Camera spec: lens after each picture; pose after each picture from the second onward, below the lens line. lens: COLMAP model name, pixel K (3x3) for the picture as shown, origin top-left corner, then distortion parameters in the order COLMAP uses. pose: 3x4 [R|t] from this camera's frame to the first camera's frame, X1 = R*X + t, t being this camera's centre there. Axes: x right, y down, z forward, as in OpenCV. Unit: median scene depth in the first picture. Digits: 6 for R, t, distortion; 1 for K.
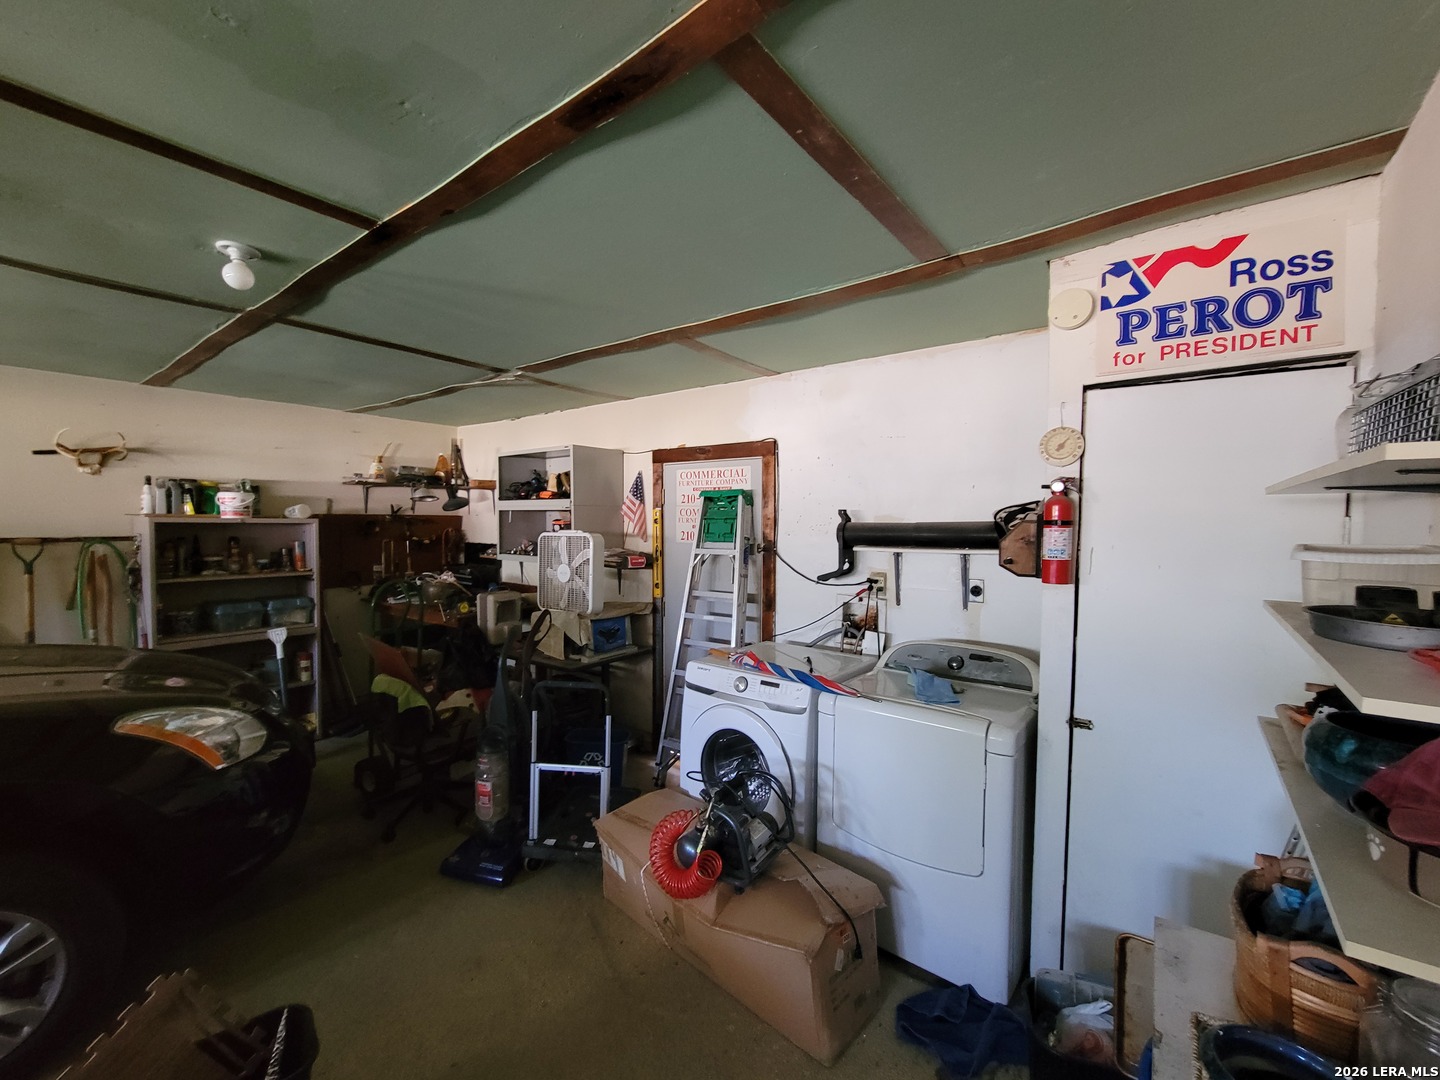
lens RADIAL K [[591.1, 0, 721.7], [0, 591.1, 546.8], [0, 0, 1]] dist [0.002520, -0.001223]
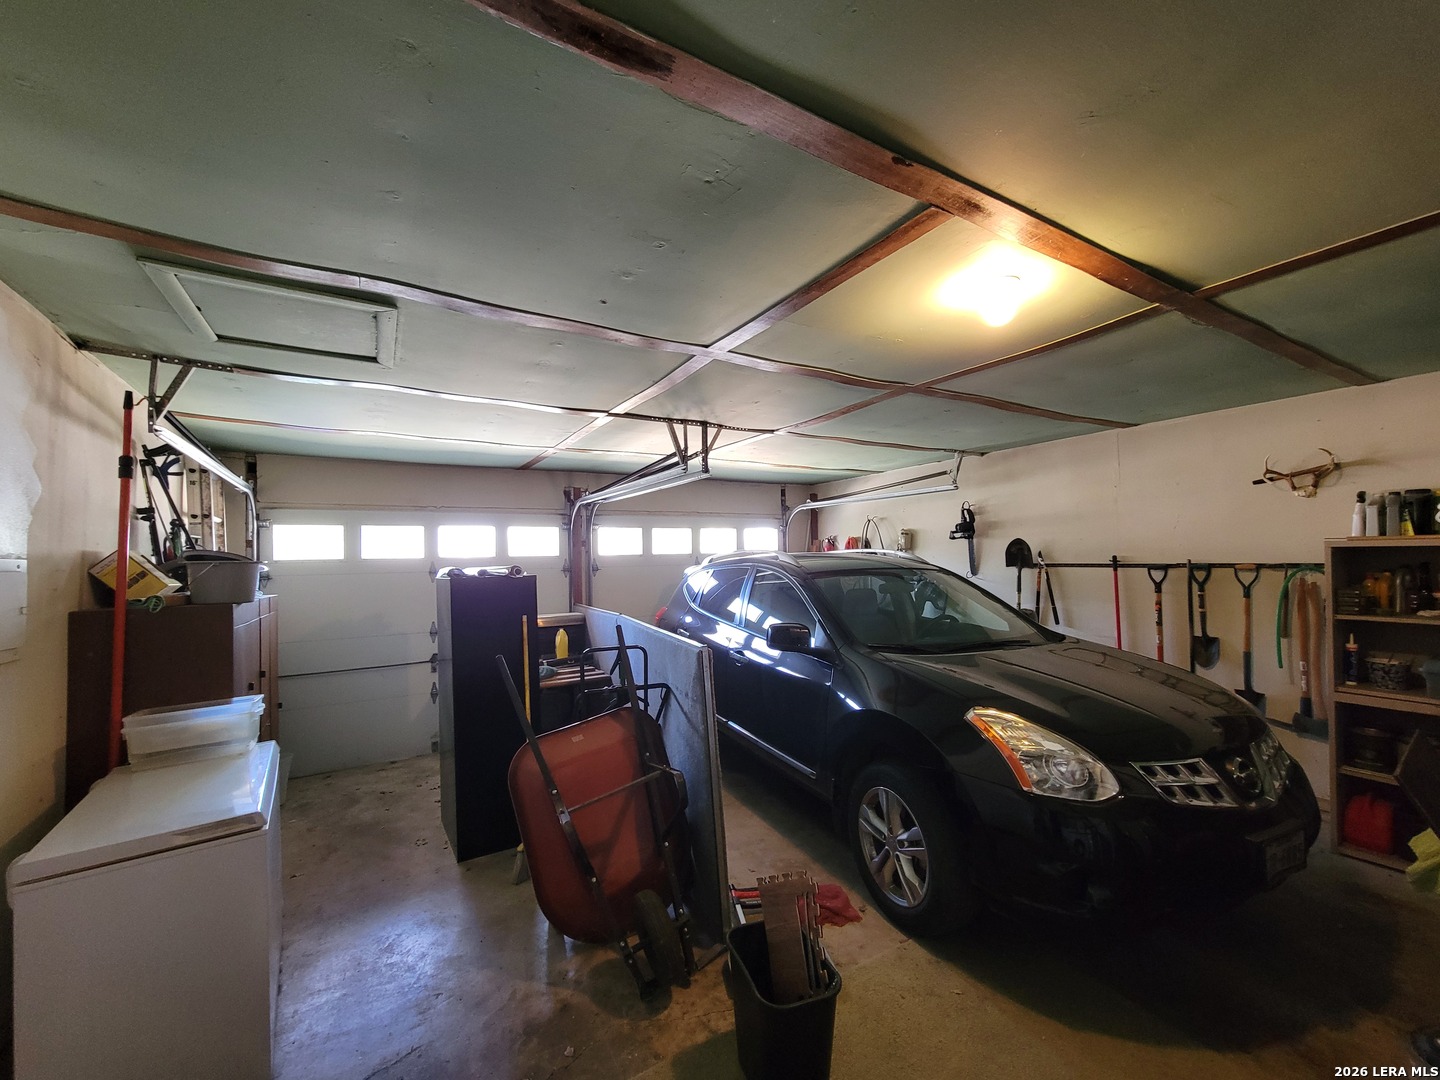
lens RADIAL K [[591.1, 0, 717.9], [0, 591.1, 544.8], [0, 0, 1]] dist [0.002520, -0.001223]
pose [[-0.370224, -0.018207, -0.928764, 0.252142], [-0.028045, 0.999571, -0.008416, -0.019074], [0.928519, 0.022931, -0.370576, 0.741223]]
